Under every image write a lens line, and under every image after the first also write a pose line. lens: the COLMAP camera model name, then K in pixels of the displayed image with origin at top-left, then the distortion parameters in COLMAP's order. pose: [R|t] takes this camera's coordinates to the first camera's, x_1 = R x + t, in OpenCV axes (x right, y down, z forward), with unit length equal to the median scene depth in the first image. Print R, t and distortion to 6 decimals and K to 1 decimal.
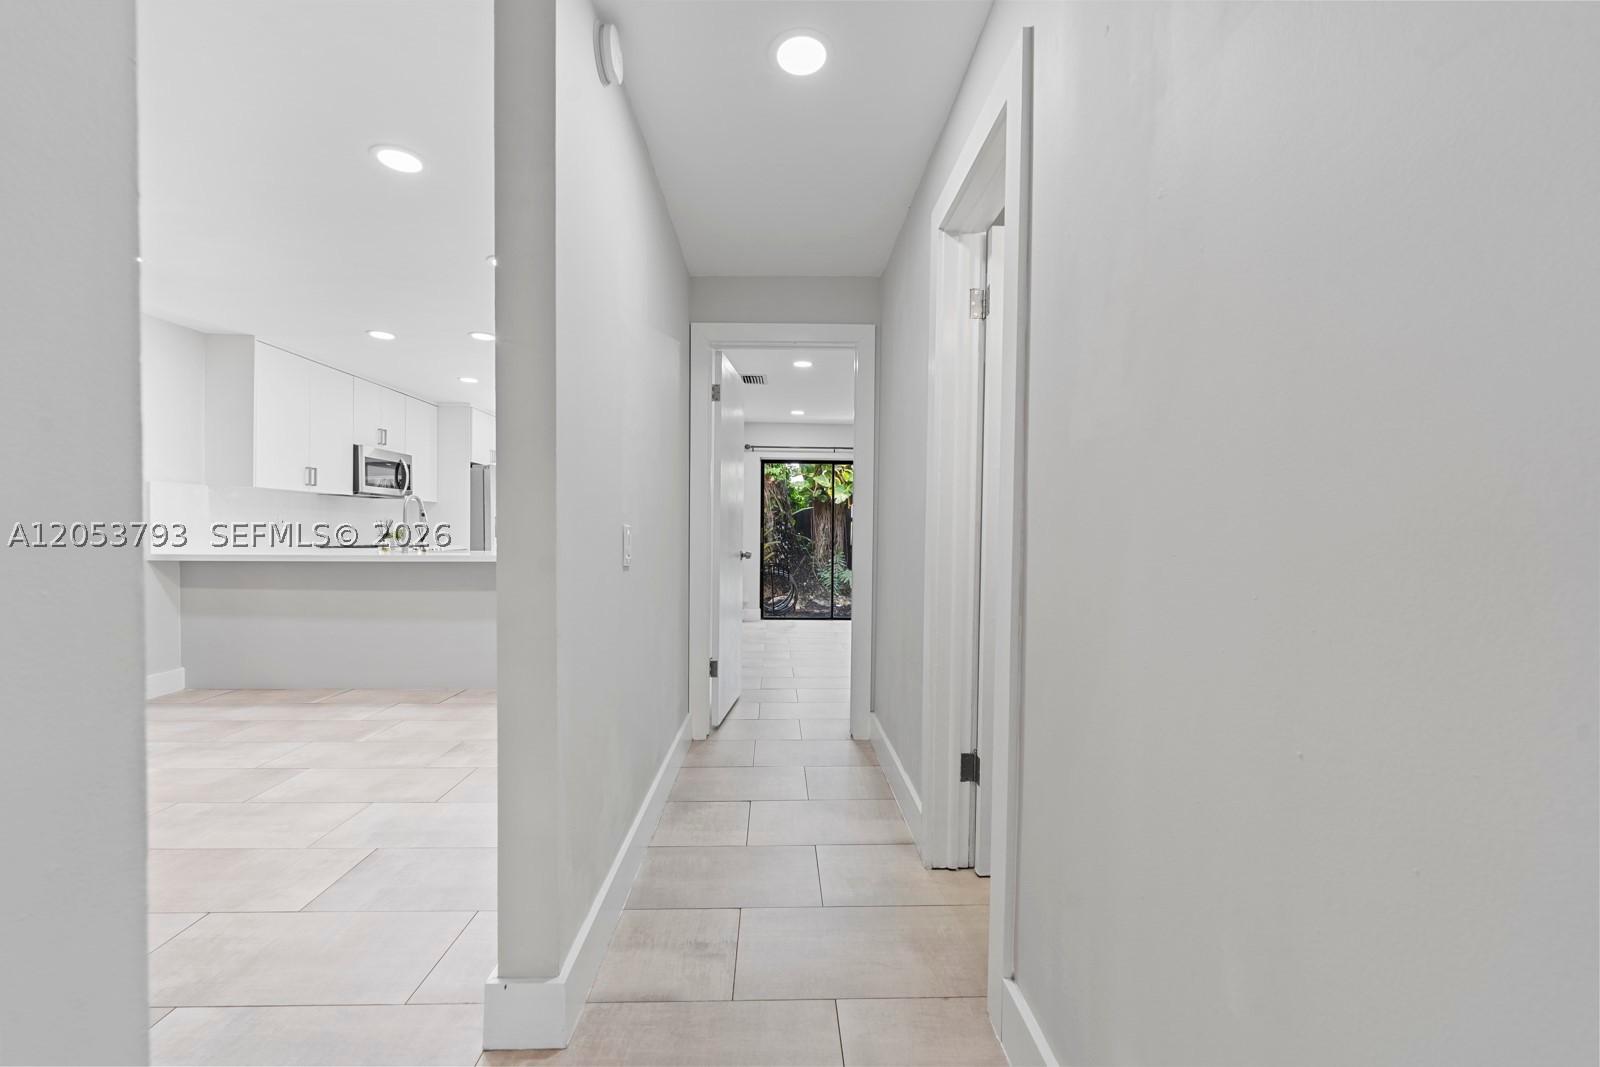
lens RADIAL K [[646.3, 0, 795.8], [0, 646.3, 540.4], [0, 0, 1]] dist [0.000130, -0.000729]
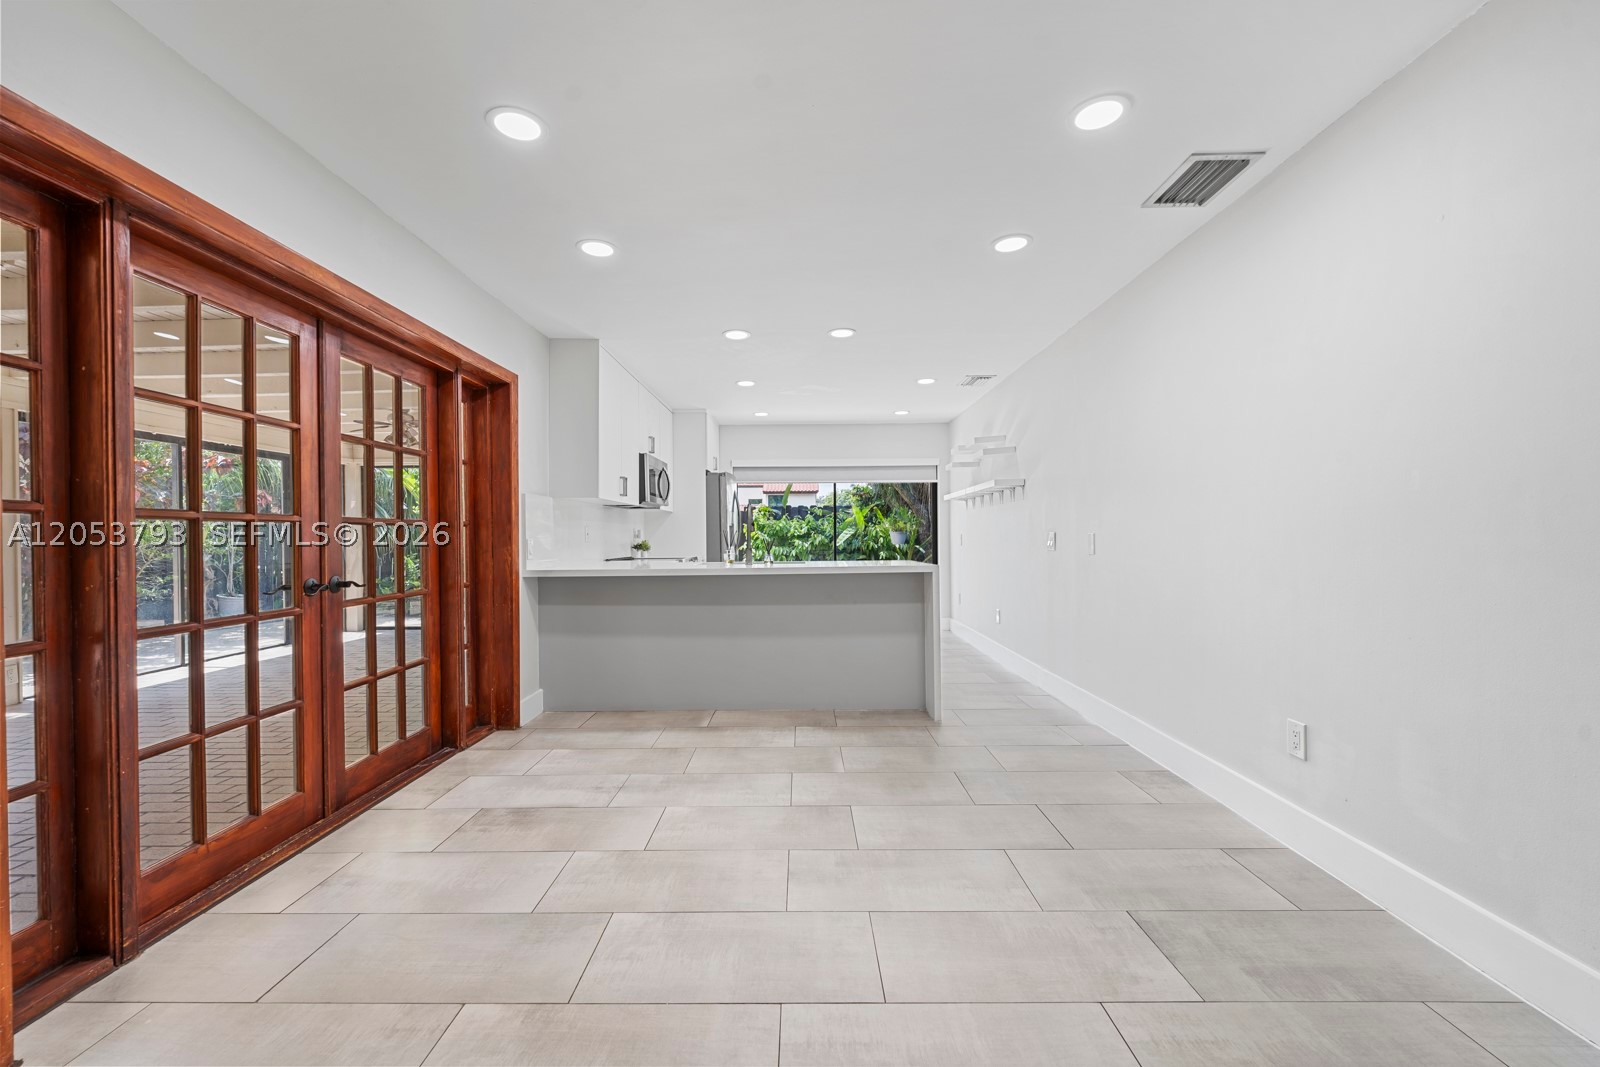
lens RADIAL K [[646.3, 0, 795.0], [0, 646.3, 541.6], [0, 0, 1]] dist [0.000130, -0.000729]
pose [[0.998982, -0.016592, -0.041940, -0.483431], [0.016306, 0.999842, -0.007140, -0.006521], [0.042052, 0.006448, 0.999095, 0.056994]]
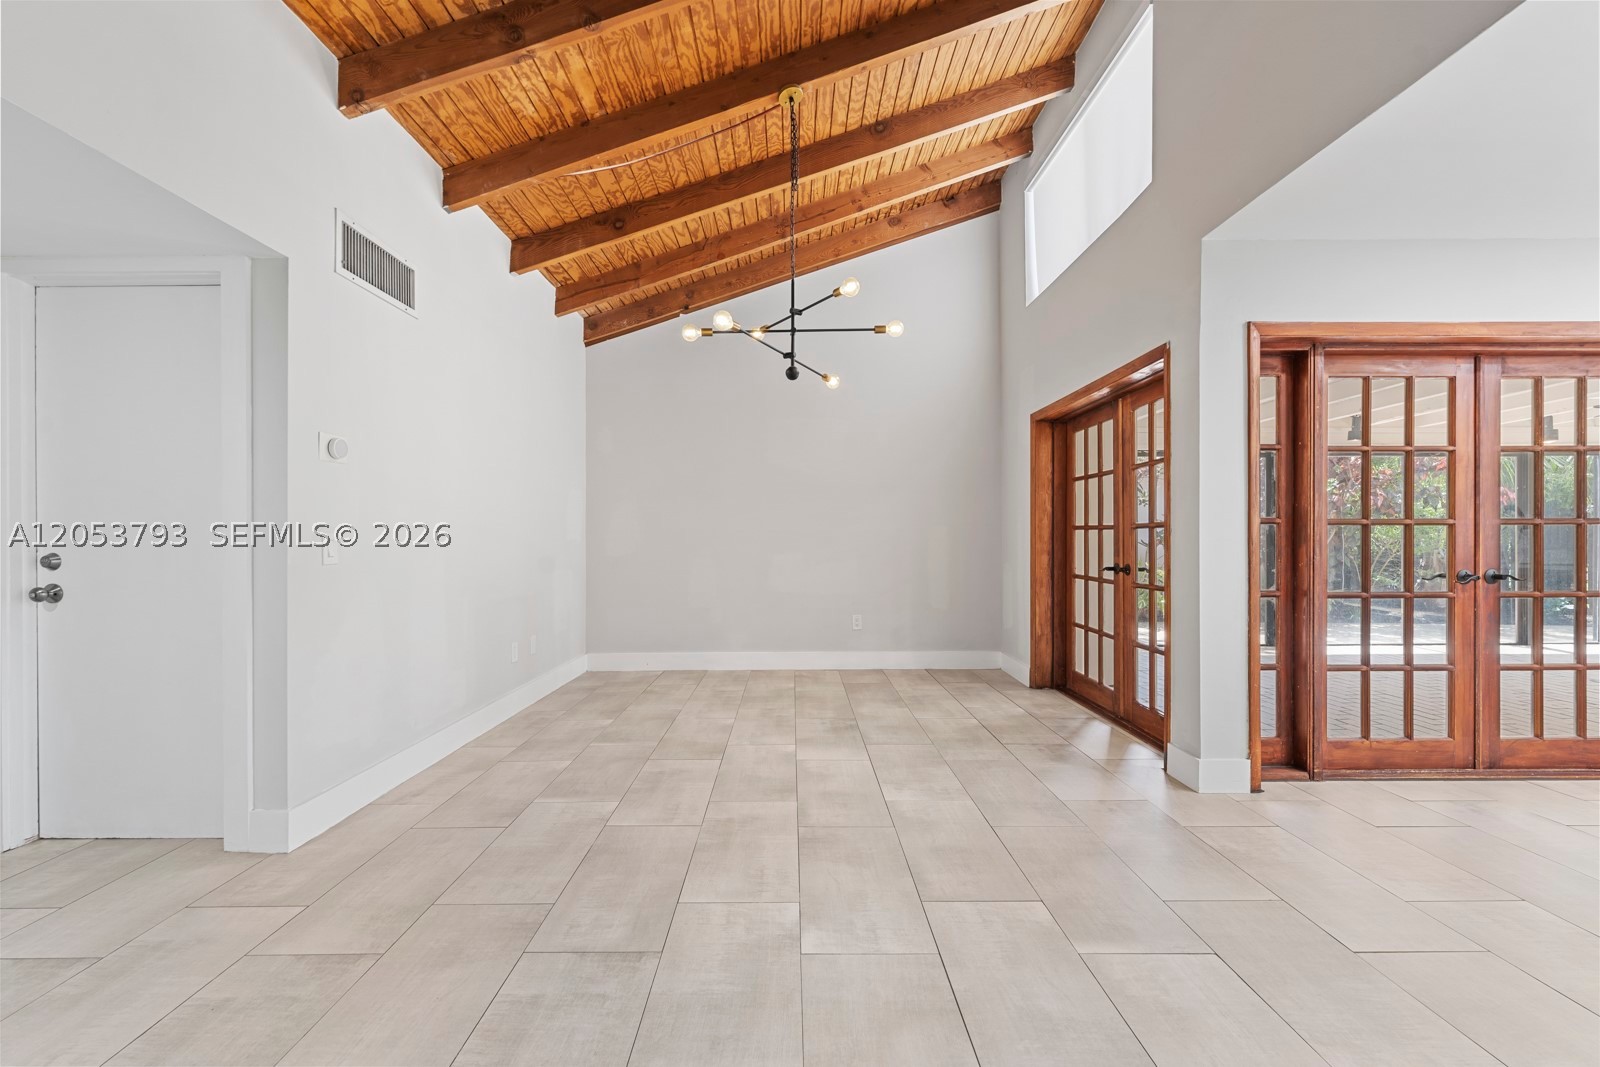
lens RADIAL K [[646.3, 0, 796.4], [0, 646.3, 541.9], [0, 0, 1]] dist [0.000130, -0.000729]
pose [[-0.024164, -0.005339, -0.999694, -0.238144], [-0.012236, 0.999912, -0.005045, -0.003393], [0.999633, 0.012111, -0.024227, -0.087022]]
